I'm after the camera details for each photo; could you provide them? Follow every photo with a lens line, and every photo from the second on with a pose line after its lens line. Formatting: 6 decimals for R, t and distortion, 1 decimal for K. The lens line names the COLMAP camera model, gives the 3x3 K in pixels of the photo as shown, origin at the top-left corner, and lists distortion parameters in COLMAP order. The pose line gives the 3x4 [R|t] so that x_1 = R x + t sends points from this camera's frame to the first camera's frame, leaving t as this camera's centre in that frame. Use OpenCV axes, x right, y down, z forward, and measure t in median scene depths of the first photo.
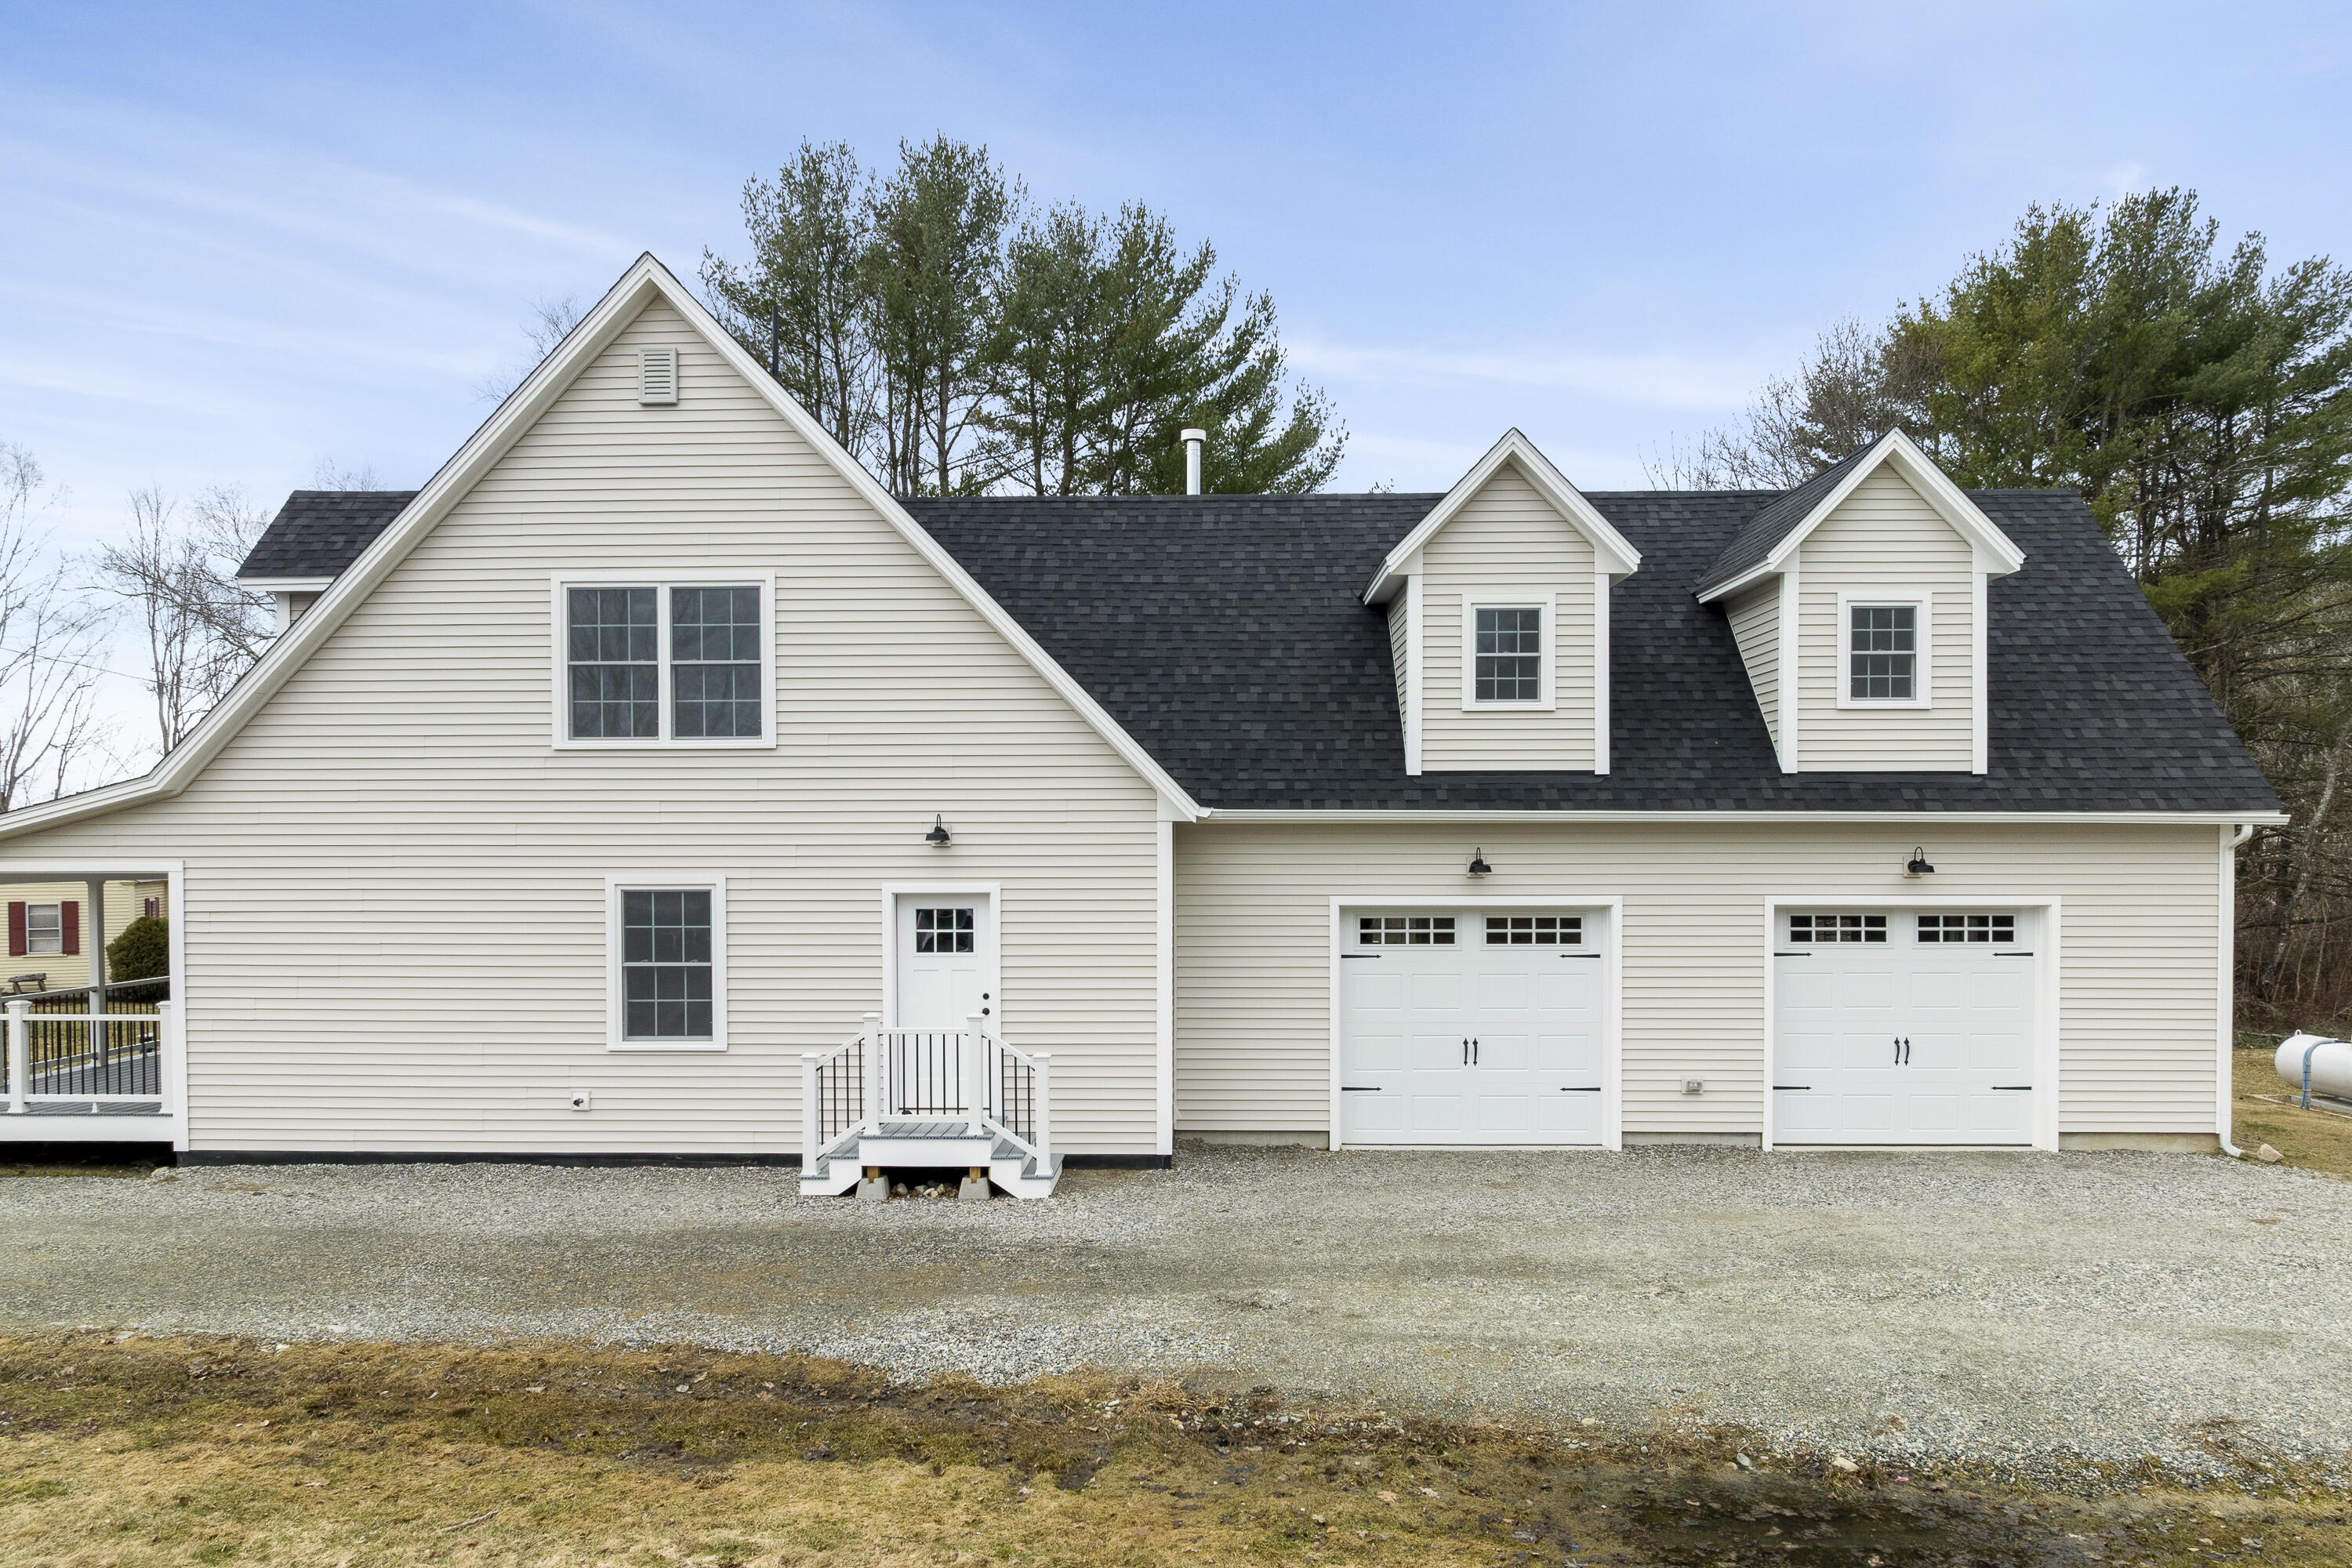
lens RADIAL K [[1586.8, 0, 1163.5], [0, 1586.8, 893.5], [0, 0, 1]] dist [0.002408, 0.001187]
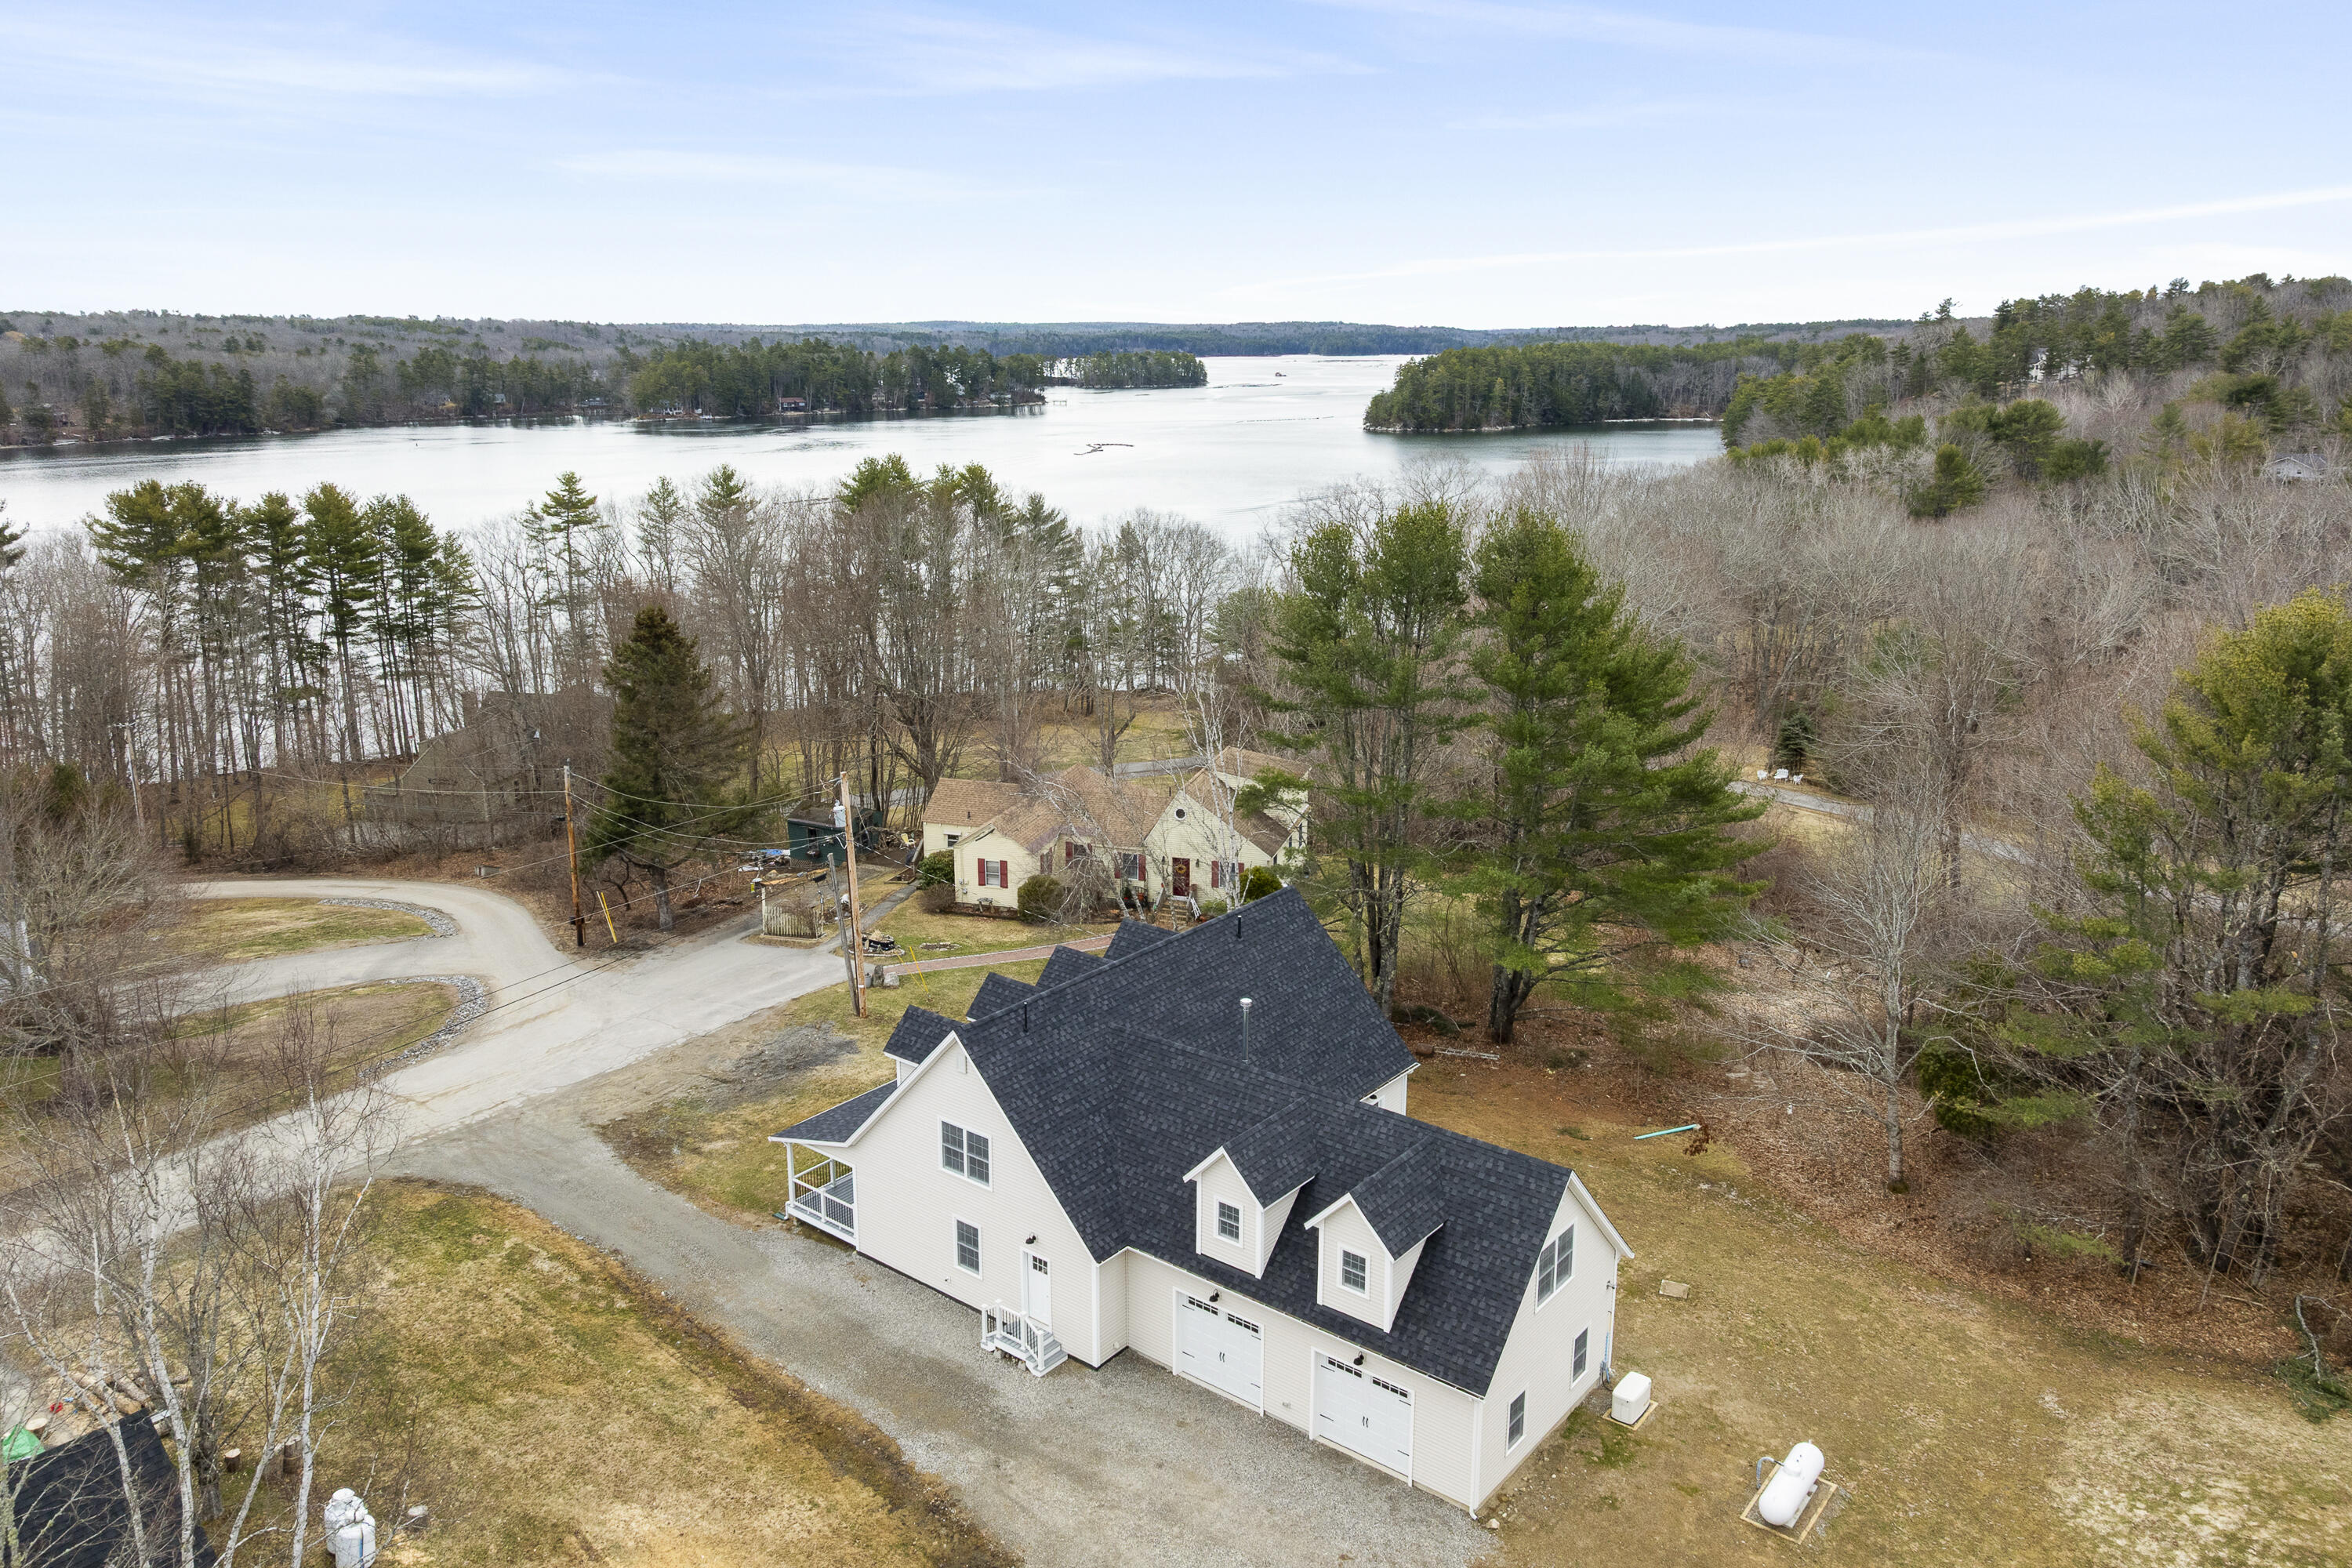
lens RADIAL K [[1623.9, 0, 1165.9], [0, 1623.9, 814.5], [0, 0, 1]] dist [0.000985, -0.007251]
pose [[0.791709, 0.157436, -0.590264, 1.527854], [-0.006973, 0.968488, 0.248964, -1.391188], [0.610859, -0.192991, 0.767858, -0.875983]]
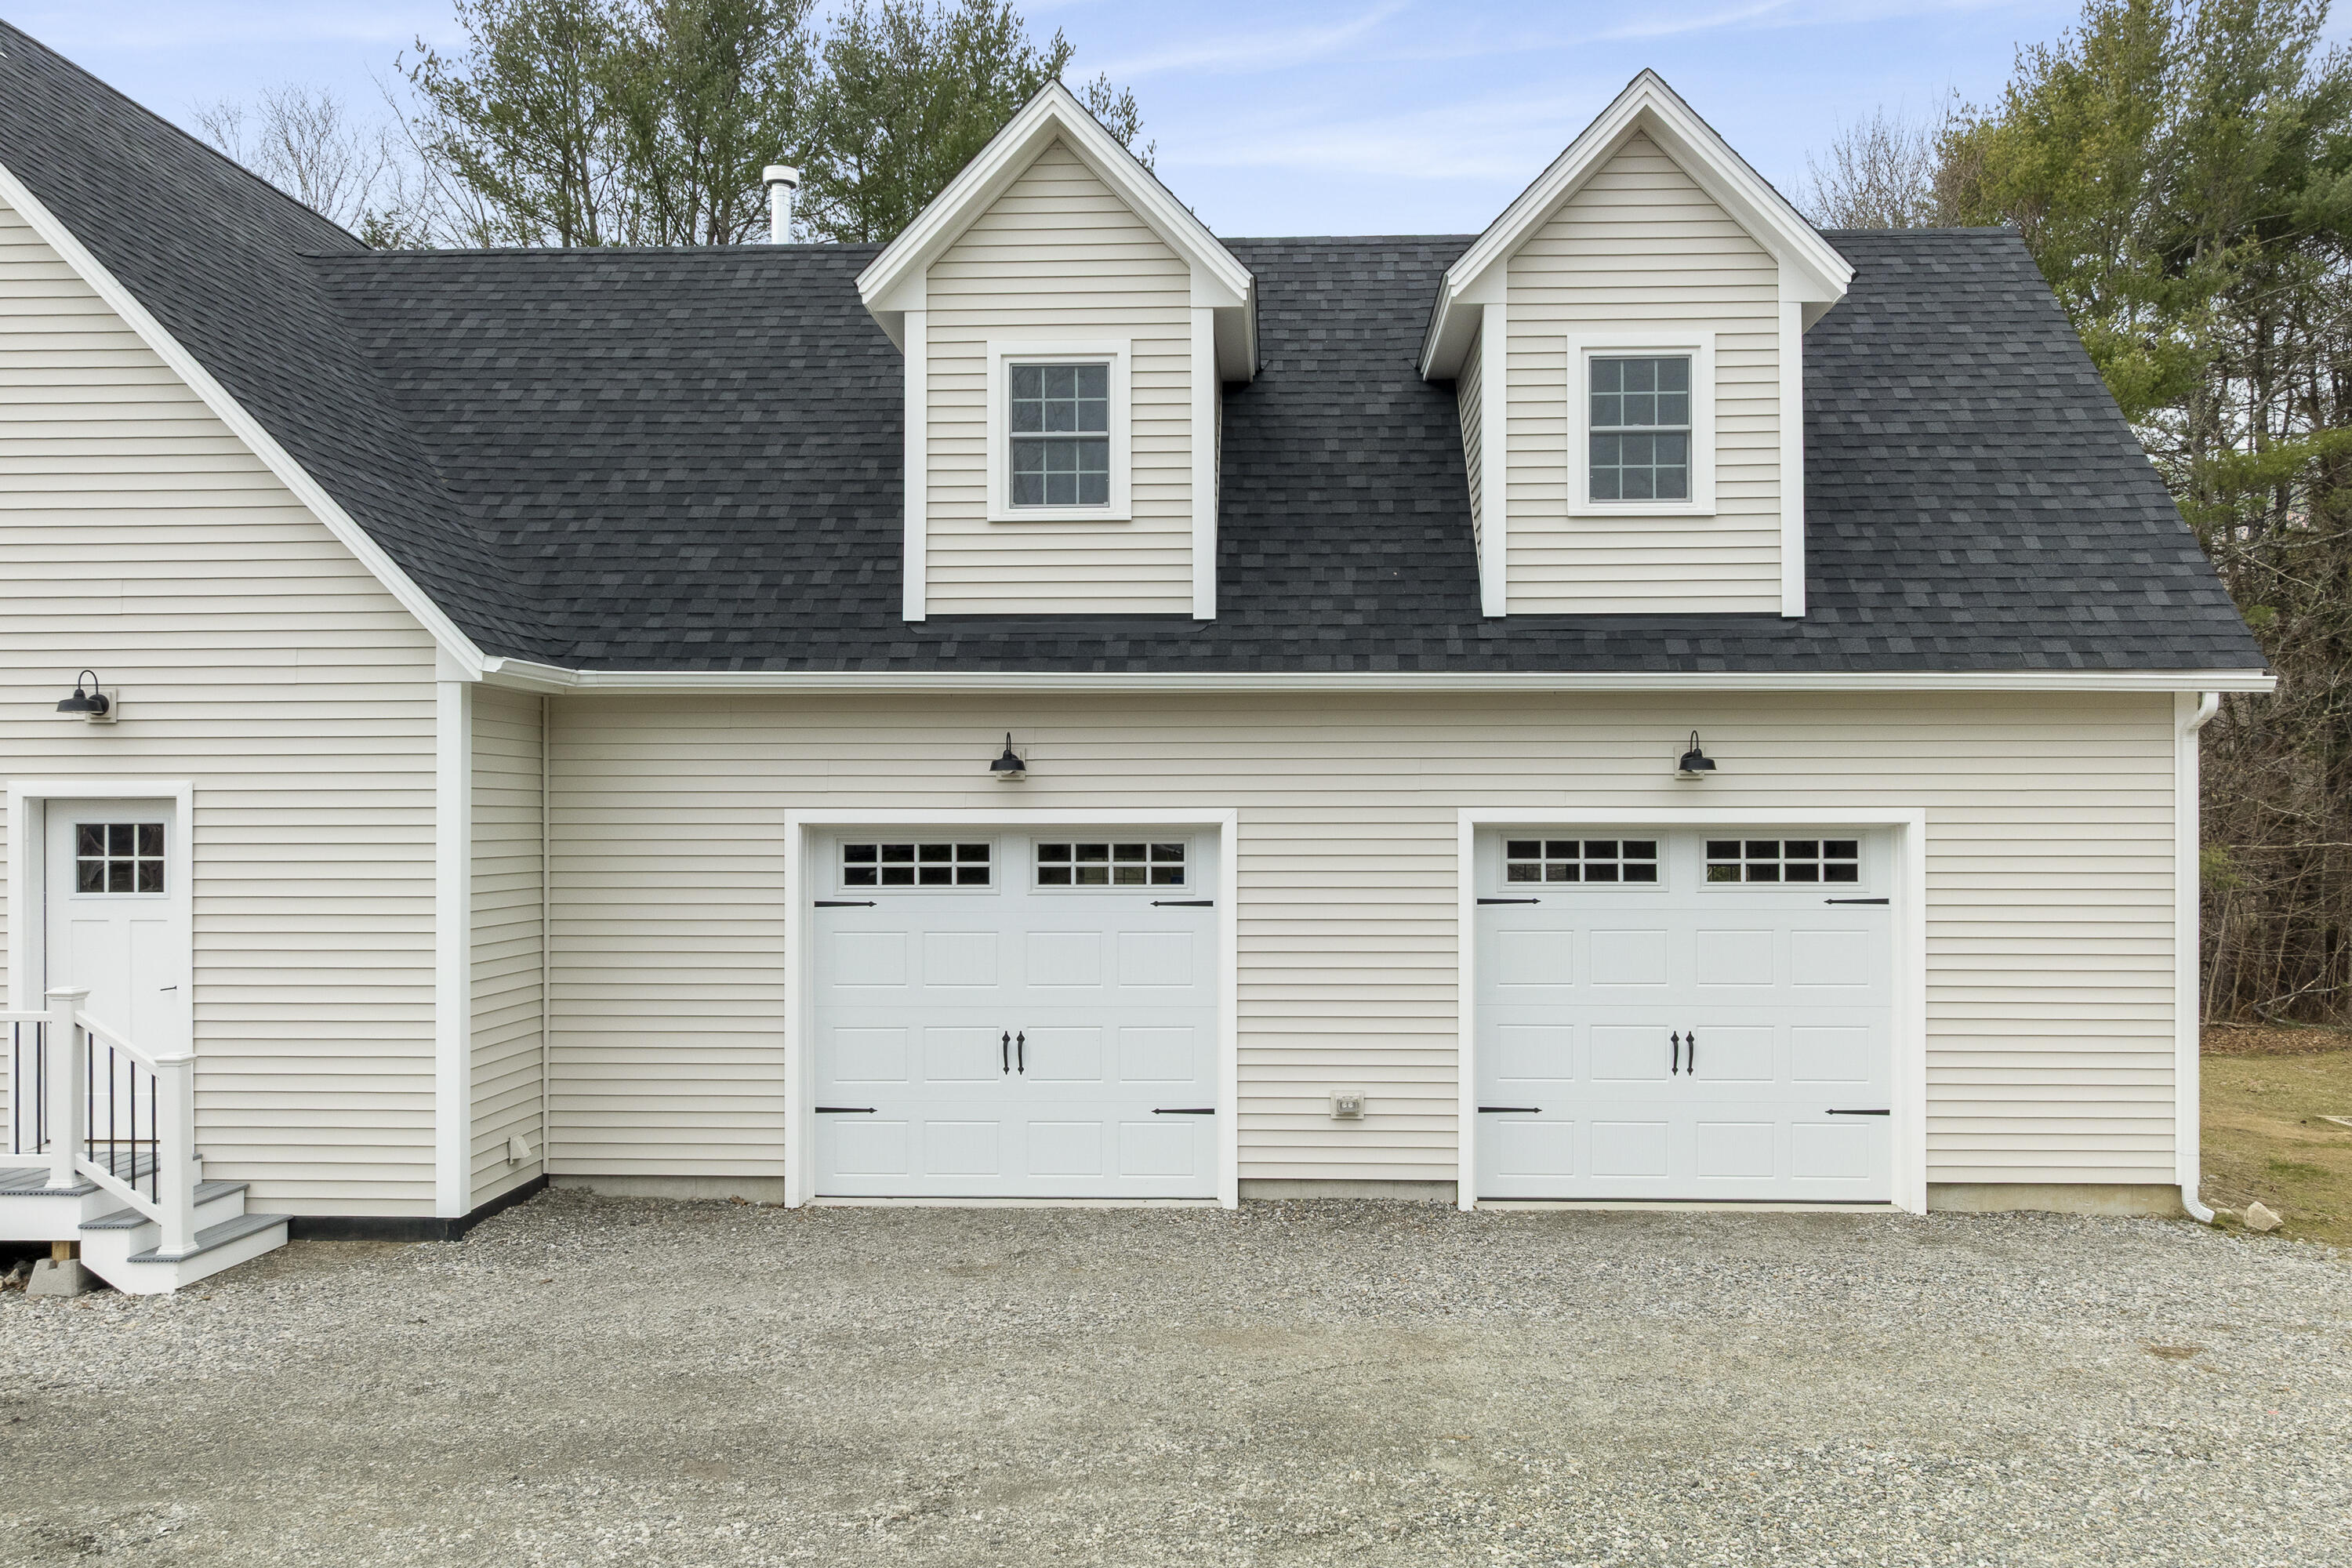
lens RADIAL K [[1791.9, 0, 1201.2], [0, 1791.9, 826.2], [0, 0, 1]] dist [0.034463, -0.063102]
pose [[0.999878, 0.000335, -0.015605, 0.285026], [-0.000740, 0.999663, -0.025956, 0.027302], [0.015591, 0.025965, 0.999541, 0.275692]]
